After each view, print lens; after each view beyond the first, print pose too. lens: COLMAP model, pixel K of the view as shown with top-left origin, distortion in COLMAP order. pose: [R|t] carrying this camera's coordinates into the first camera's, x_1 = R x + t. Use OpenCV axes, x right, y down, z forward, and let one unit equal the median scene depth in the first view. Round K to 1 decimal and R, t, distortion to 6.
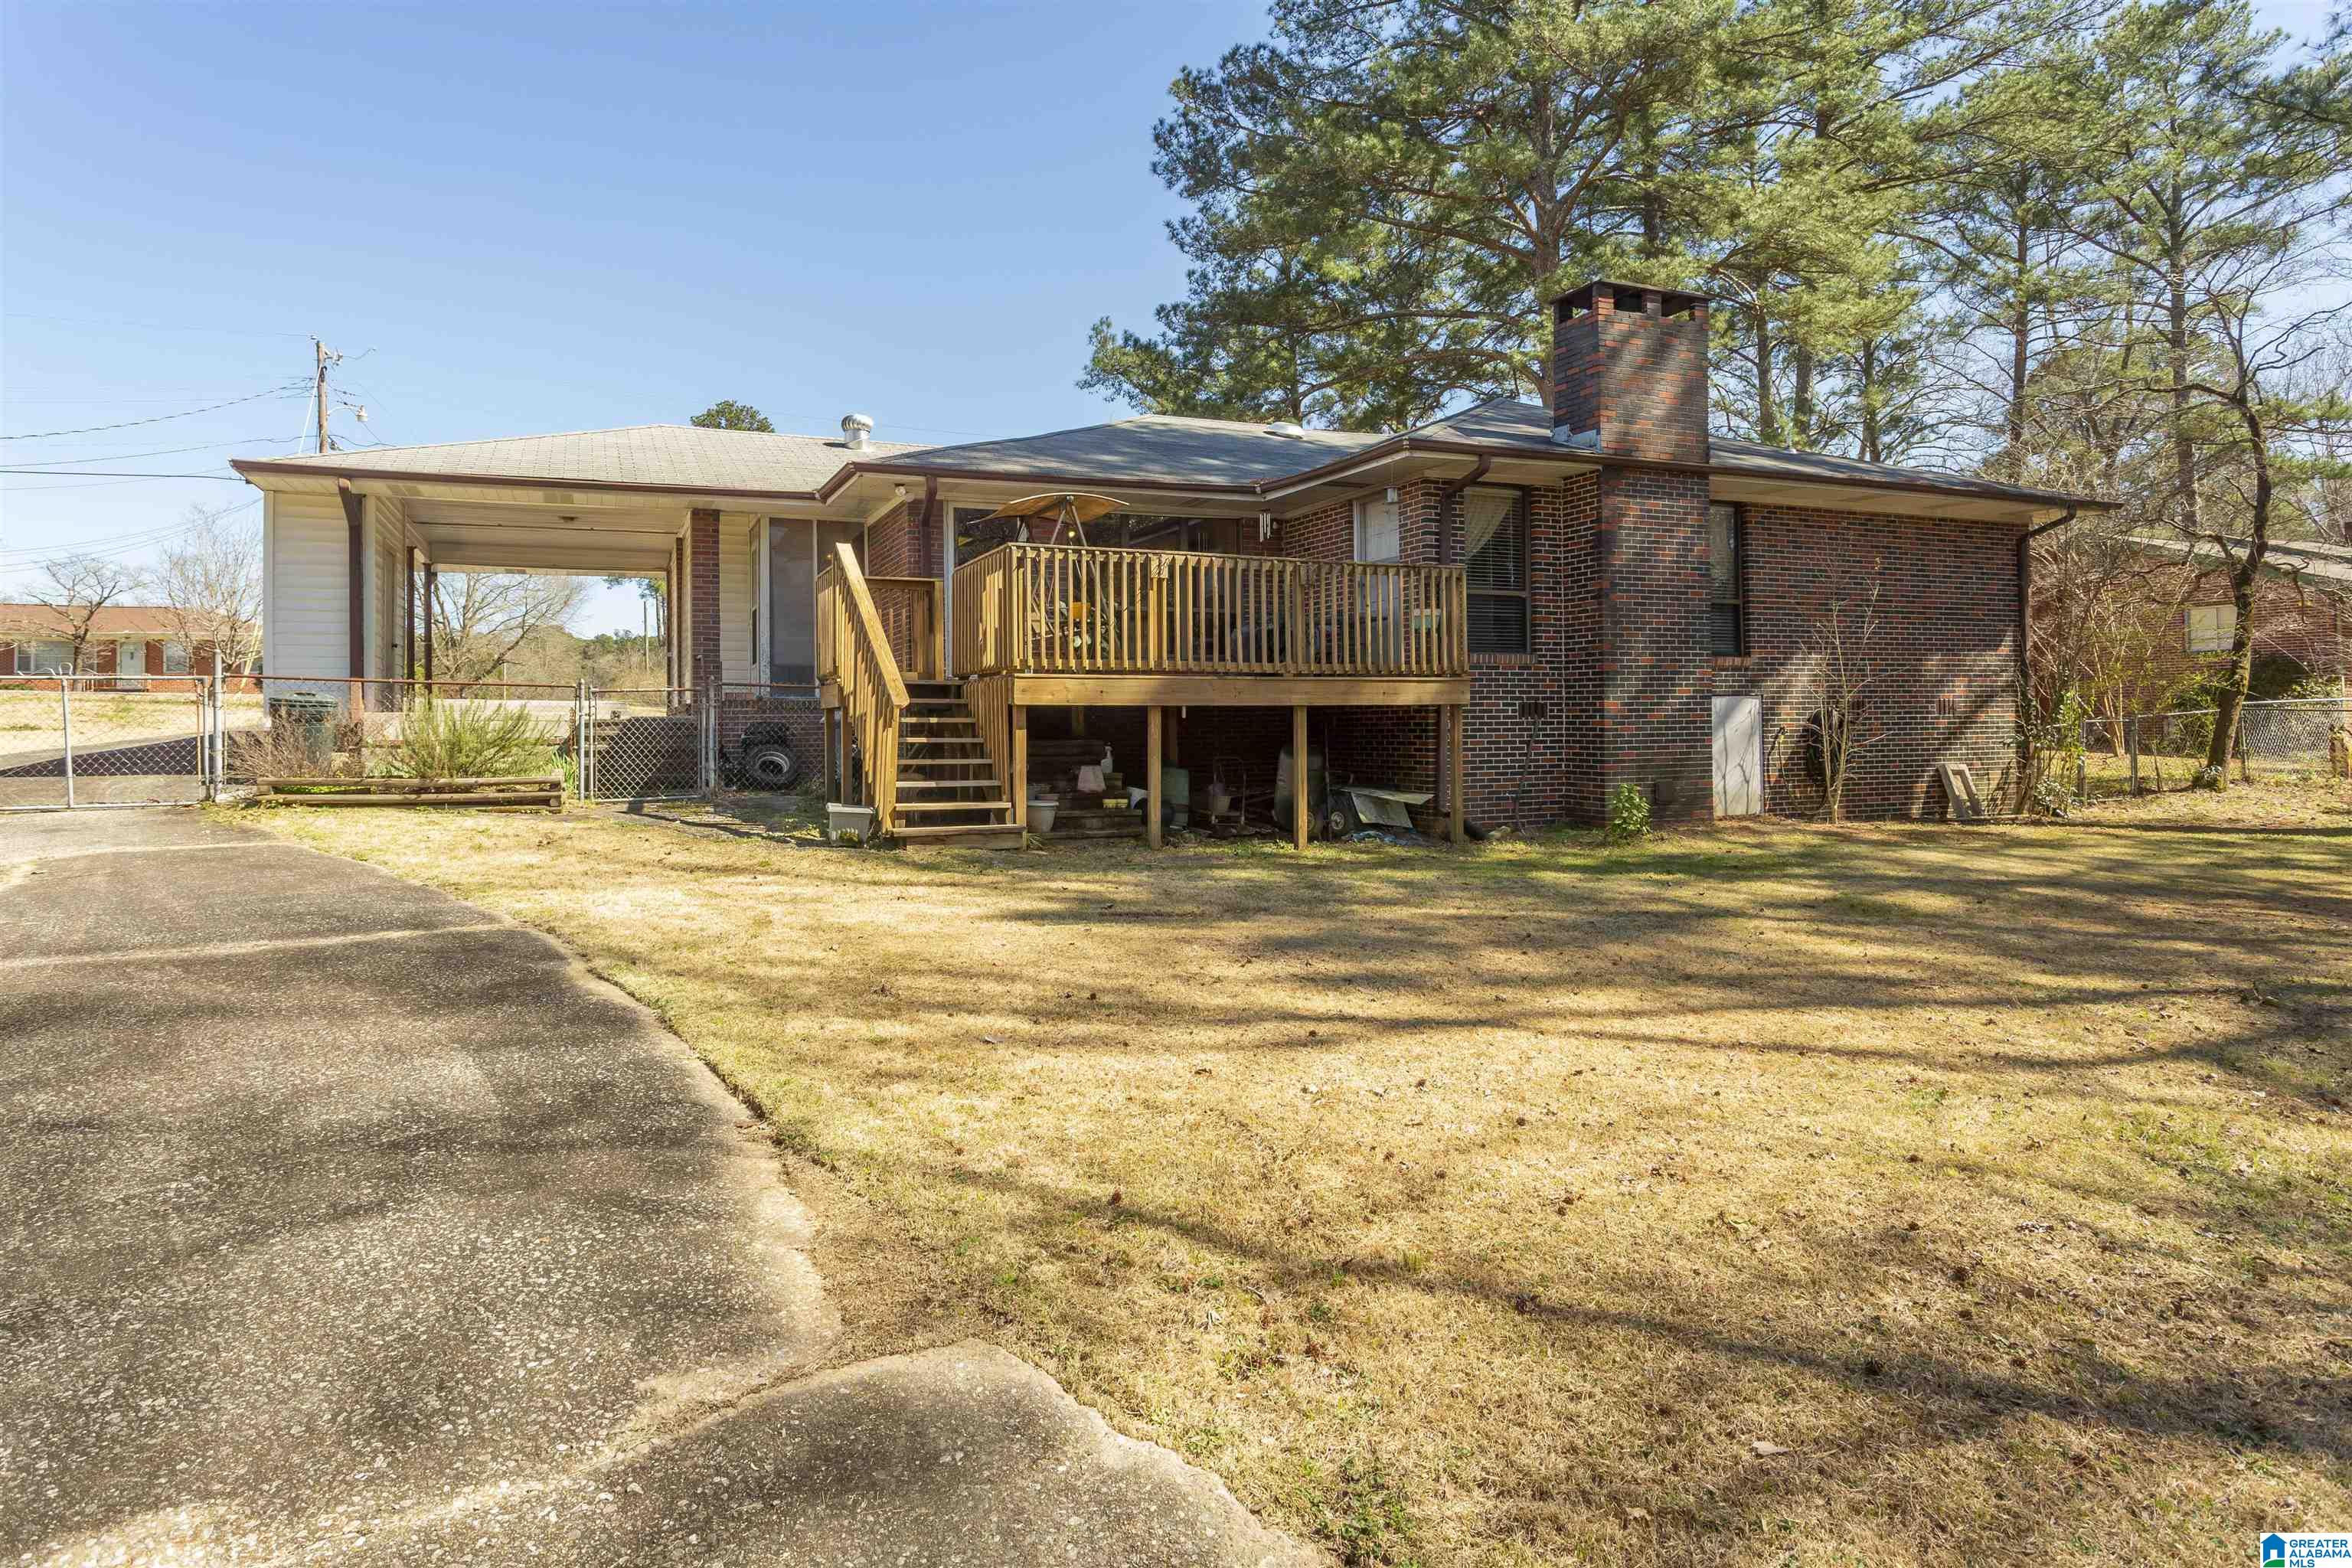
lens RADIAL K [[1299.1, 0, 1182.8], [0, 1299.1, 648.5], [0, 0, 1]] dist [0.002399, 0.000962]
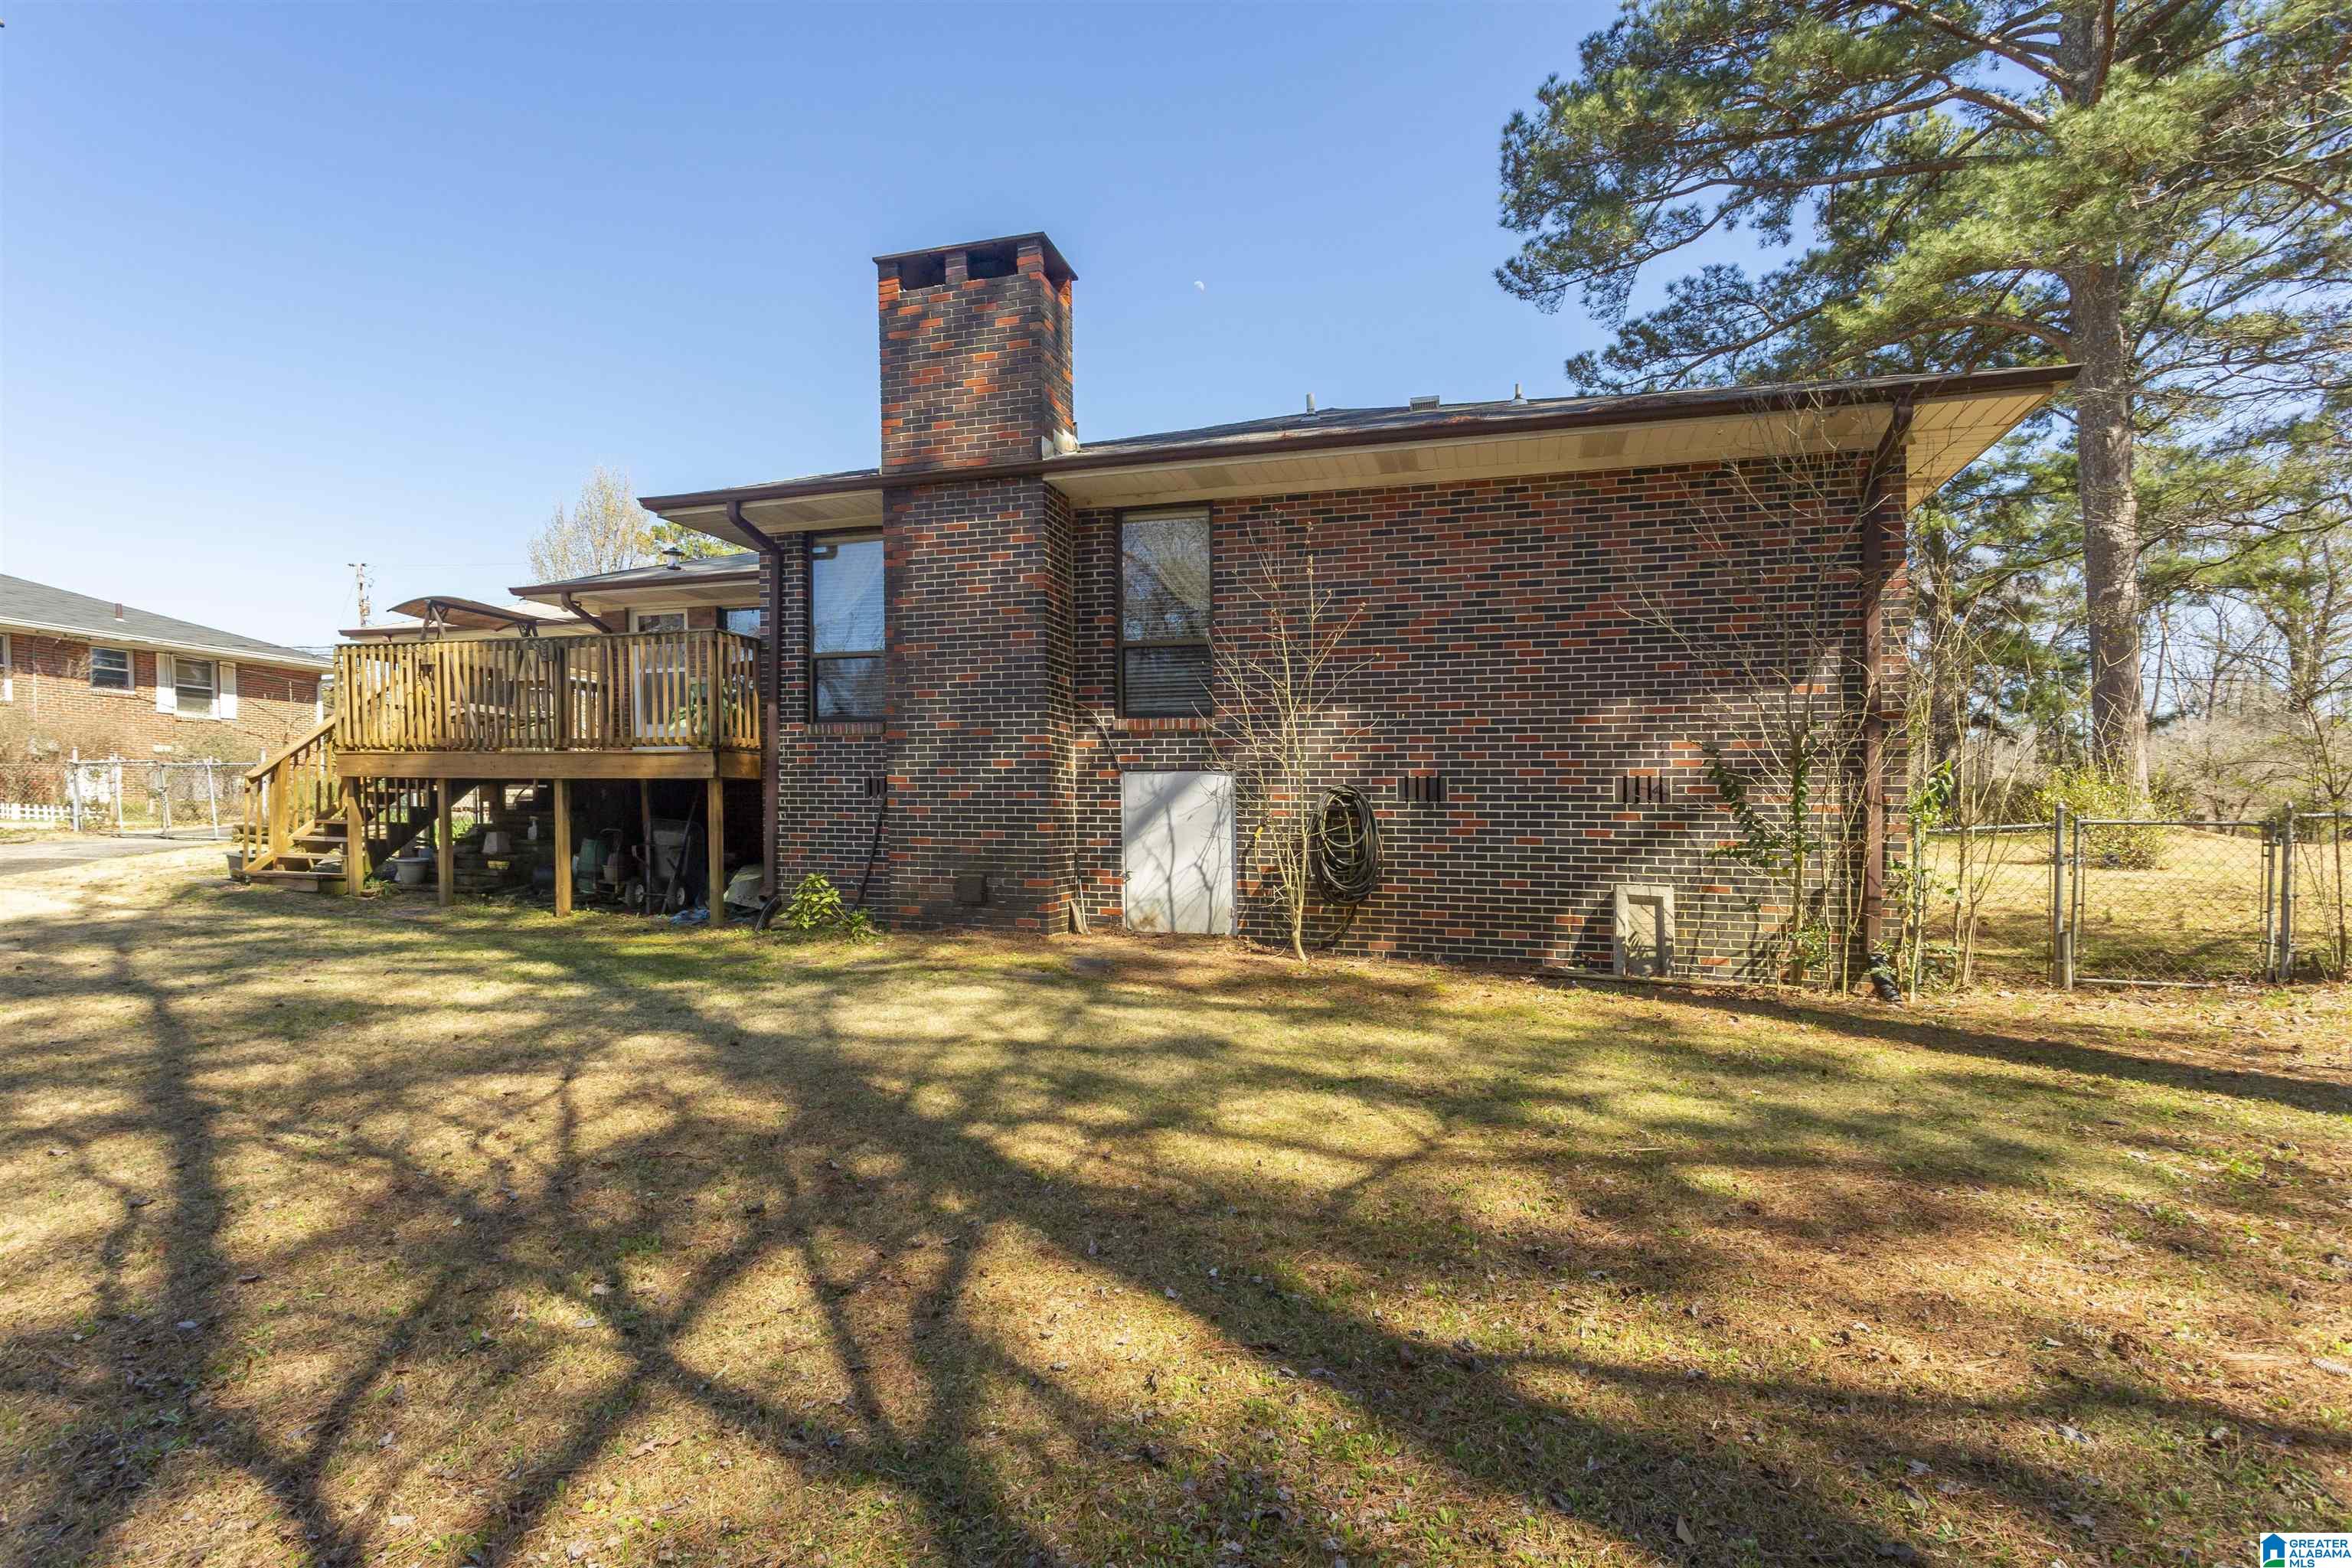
lens RADIAL K [[1163.2, 0, 1176.0], [0, 1163.2, 784.0], [0, 0, 1]] dist [0.036107, 0.000040]
pose [[0.753624, -0.000665, -0.657305, 0.842318], [0.018959, 0.999605, 0.020726, 0.030170], [0.657032, -0.028081, 0.753339, 0.498884]]
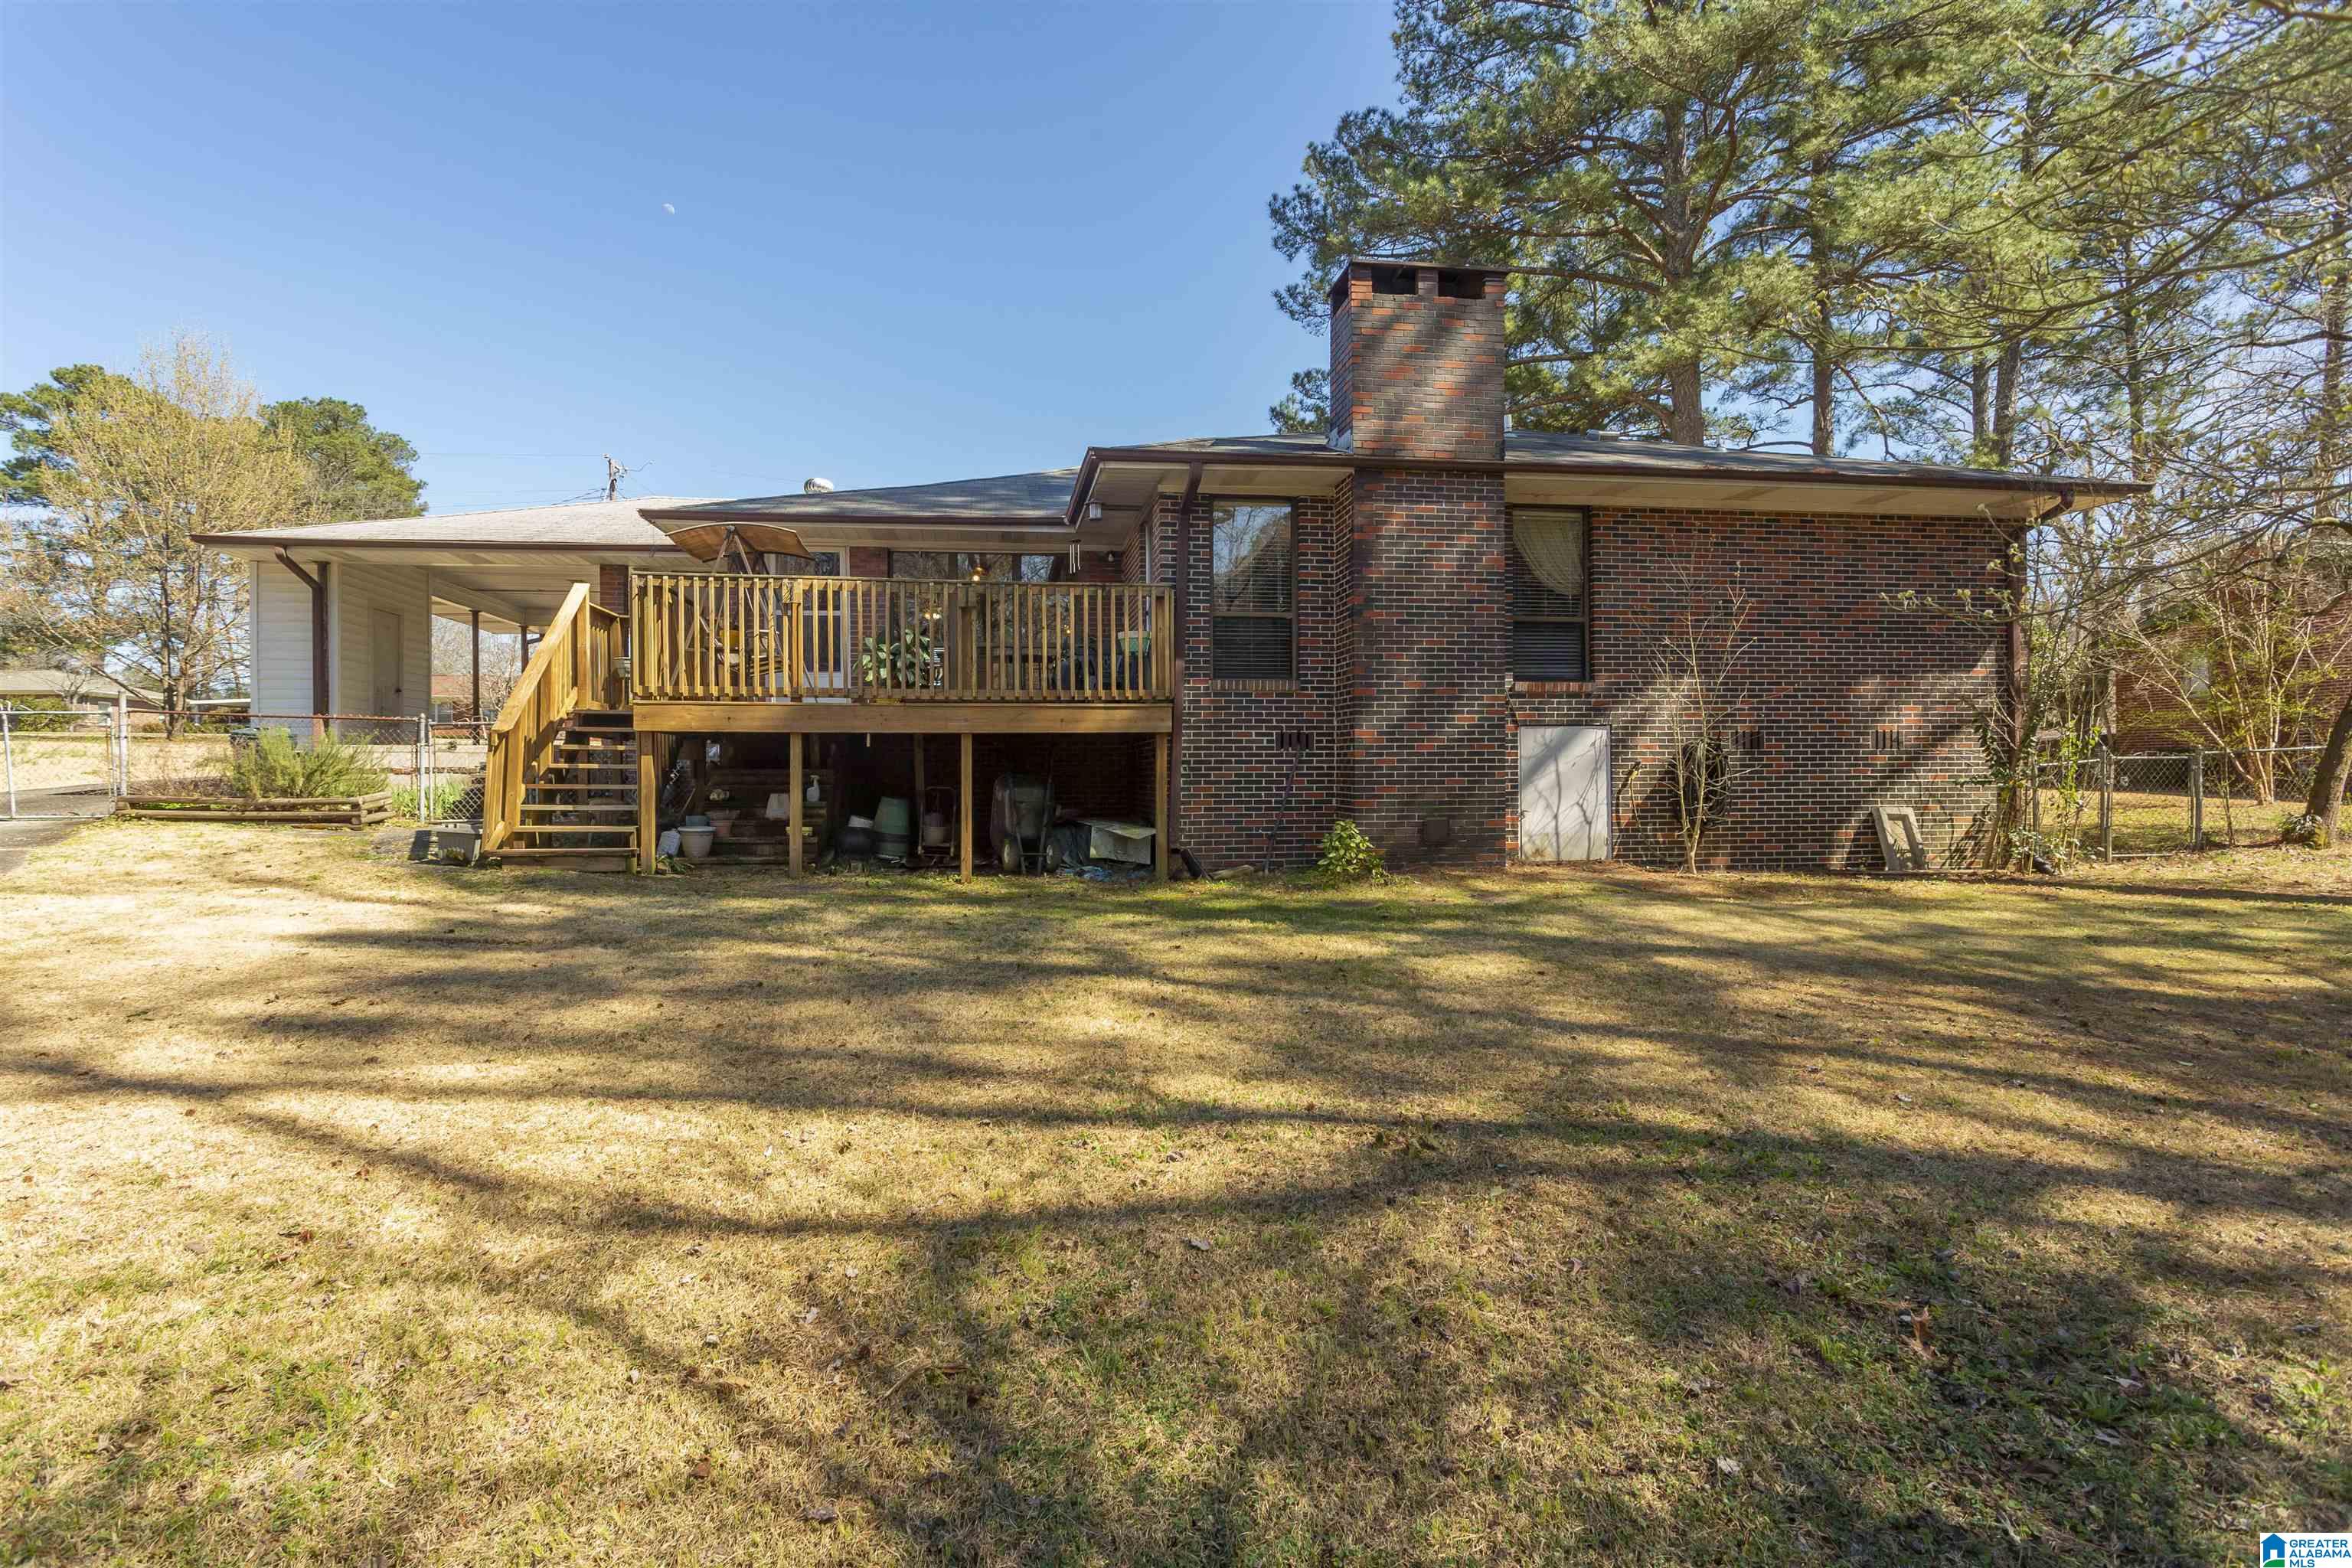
lens RADIAL K [[1144.2, 0, 1170.5], [0, 1144.2, 731.4], [0, 0, 1]] dist [0.005076, 0.000469]
pose [[0.964624, -0.004374, -0.263592, 0.363829], [0.010249, 0.999729, 0.020919, 0.021050], [0.263429, -0.022881, 0.964407, 0.176331]]
